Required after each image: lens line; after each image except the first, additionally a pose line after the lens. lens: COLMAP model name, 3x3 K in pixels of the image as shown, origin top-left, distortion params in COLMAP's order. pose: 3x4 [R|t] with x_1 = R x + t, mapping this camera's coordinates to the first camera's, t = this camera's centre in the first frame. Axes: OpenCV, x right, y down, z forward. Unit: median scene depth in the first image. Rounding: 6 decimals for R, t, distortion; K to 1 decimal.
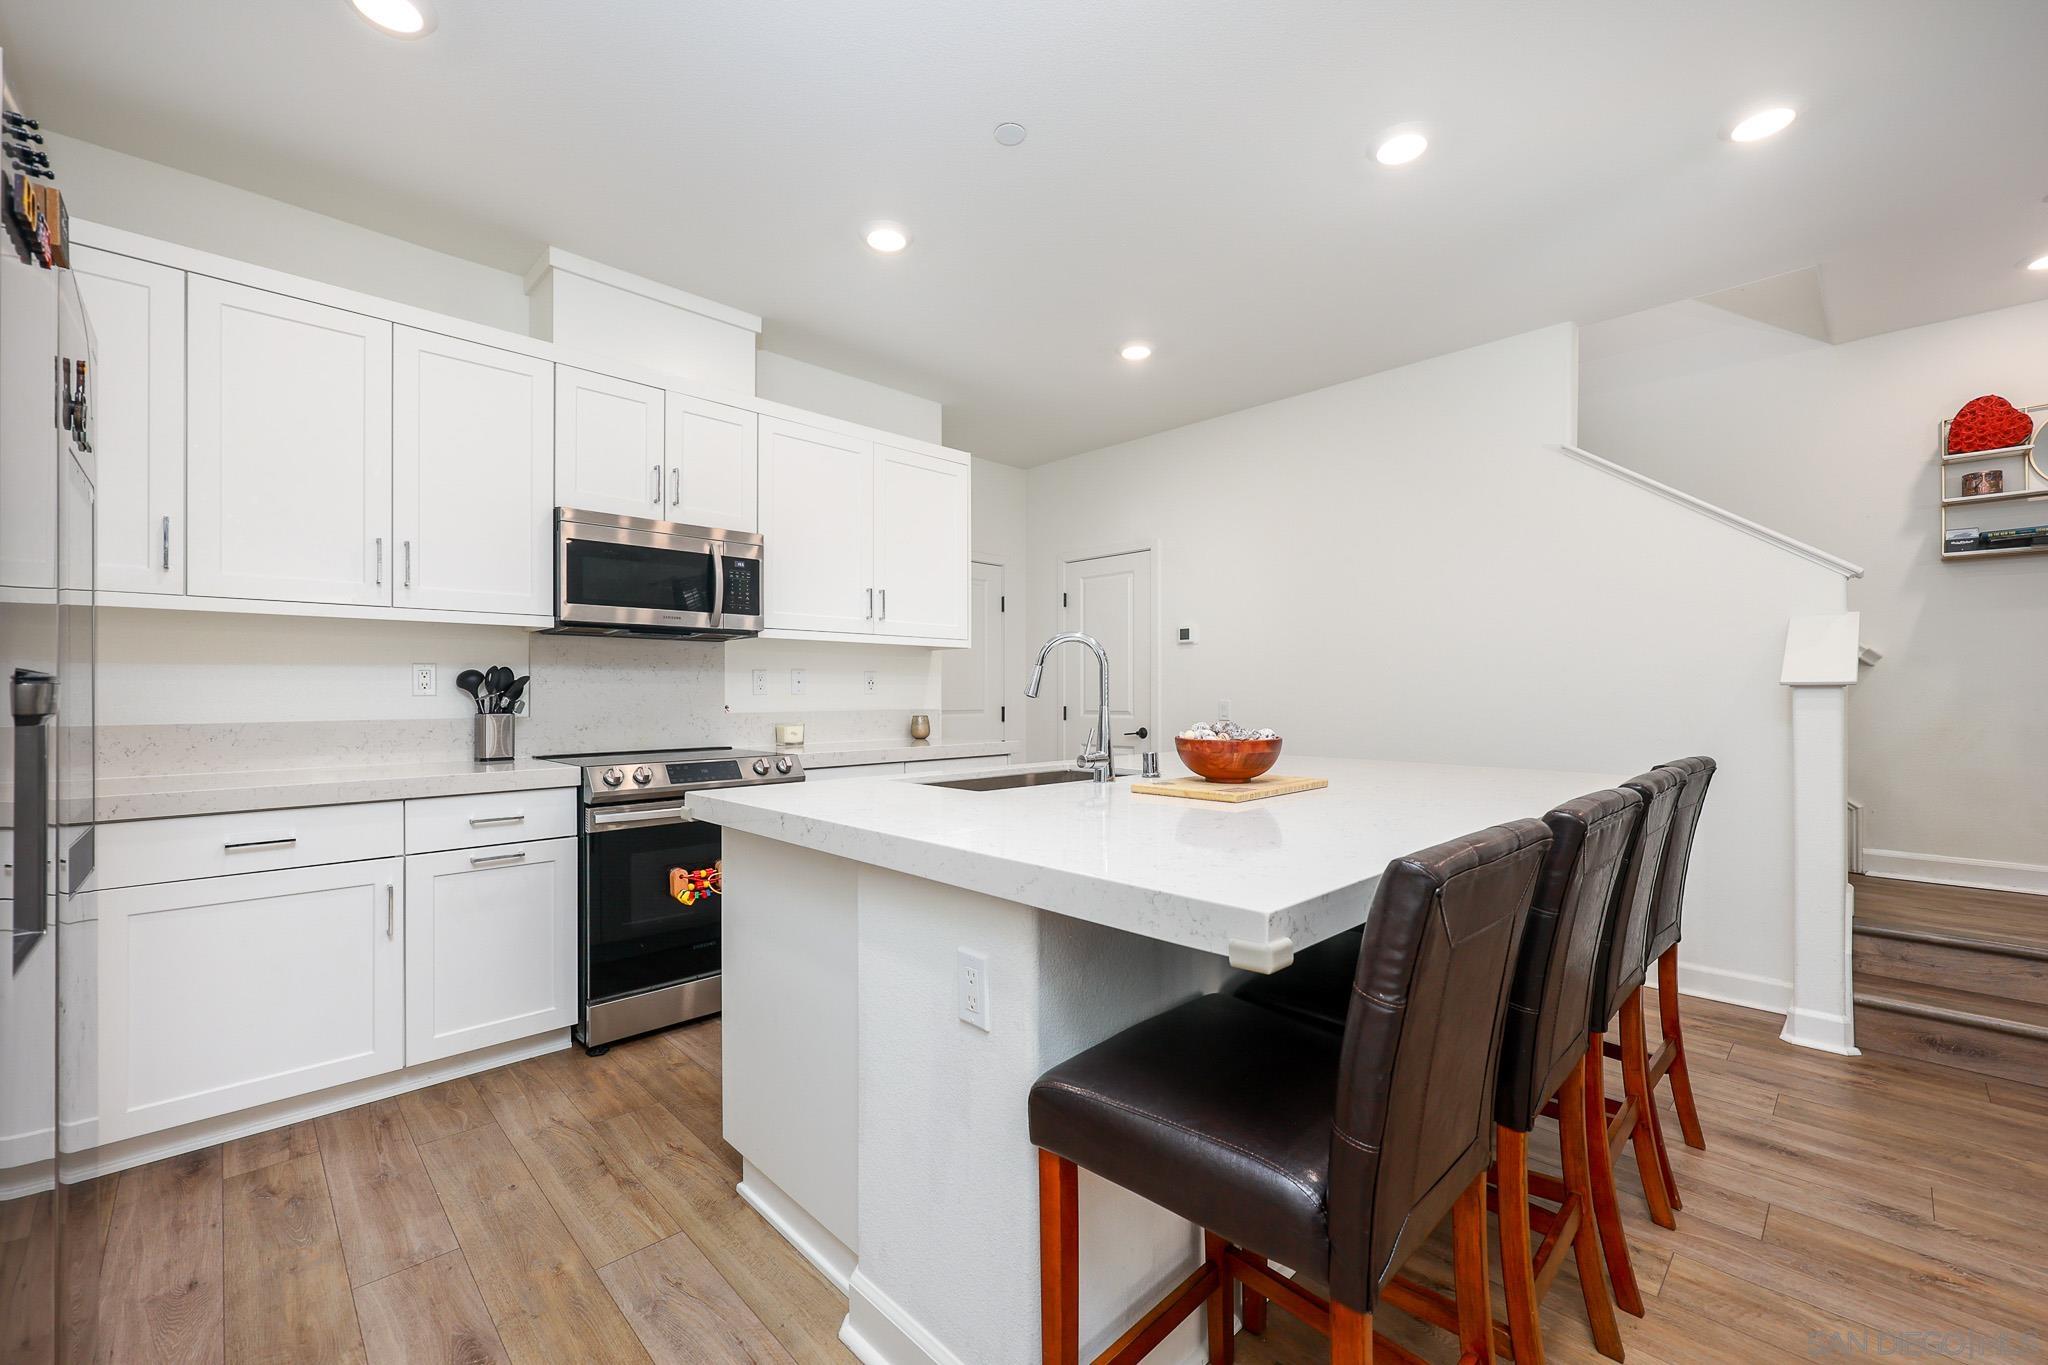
lens RADIAL K [[813.3, 0, 1030.7], [0, 813.3, 688.3], [0, 0, 1]] dist [0.000138, -0.000515]
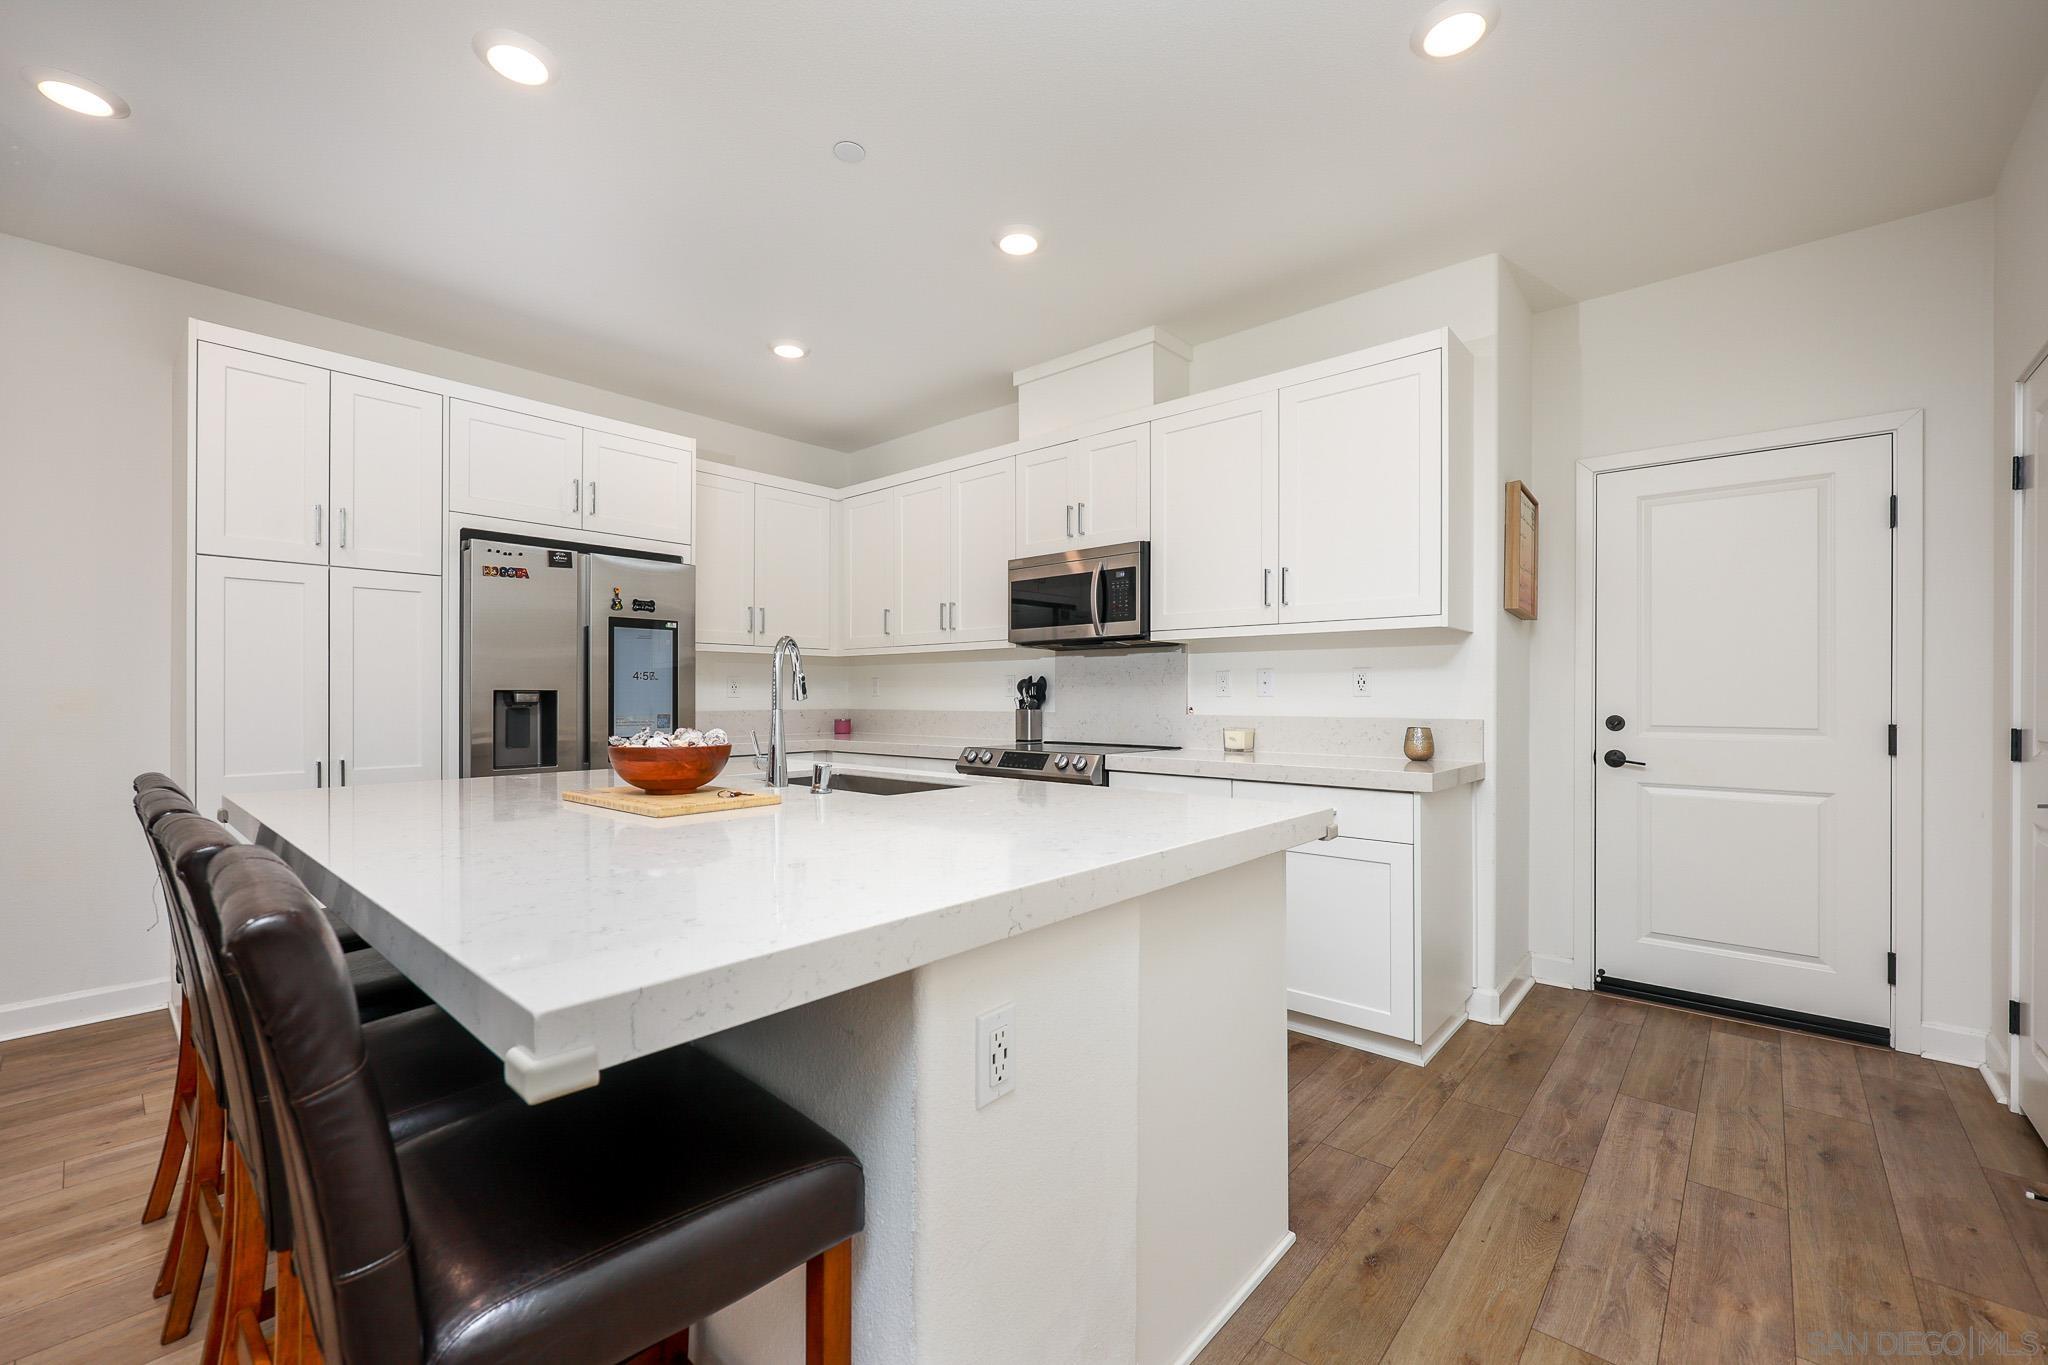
lens RADIAL K [[813.3, 0, 1030.7], [0, 813.3, 688.3], [0, 0, 1]] dist [0.000138, -0.000515]
pose [[0.098644, -0.007534, -0.995094, 0.687798], [0.004571, 0.999964, -0.007118, 0.003622], [0.995112, -0.003847, 0.098675, 0.775740]]
